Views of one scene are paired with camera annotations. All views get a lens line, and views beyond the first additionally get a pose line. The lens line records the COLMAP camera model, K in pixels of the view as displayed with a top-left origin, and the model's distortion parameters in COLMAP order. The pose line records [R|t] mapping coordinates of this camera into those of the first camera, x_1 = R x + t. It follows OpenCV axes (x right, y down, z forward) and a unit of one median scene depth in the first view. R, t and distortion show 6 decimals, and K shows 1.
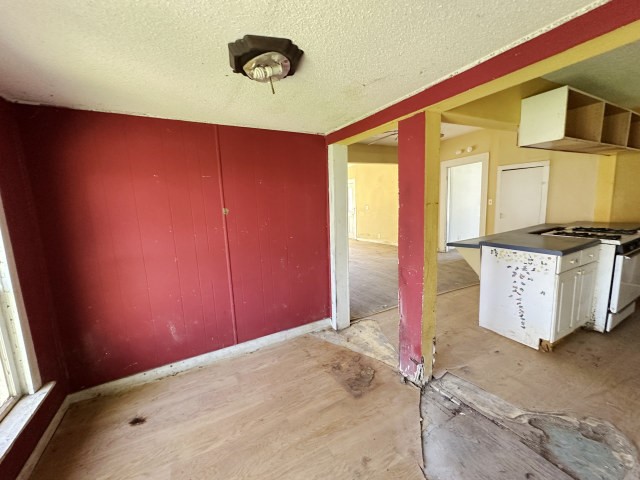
lens RADIAL K [[255.9, 0, 318.8], [0, 255.9, 240.6], [0, 0, 1]] dist [-0.006316, -0.000253]
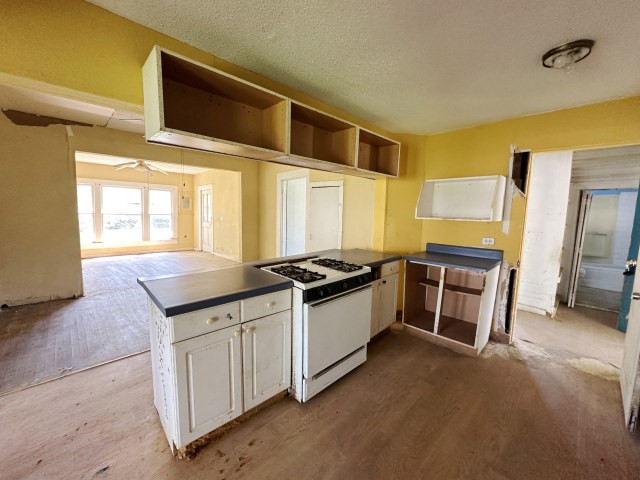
lens RADIAL K [[255.9, 0, 318.8], [0, 255.9, 240.6], [0, 0, 1]] dist [-0.006316, -0.000253]
pose [[0.957398, 0.038256, 0.286225, 0.837351], [-0.027856, 0.998798, -0.040320, -0.084417], [-0.287424, 0.030629, 0.957314, 0.212335]]
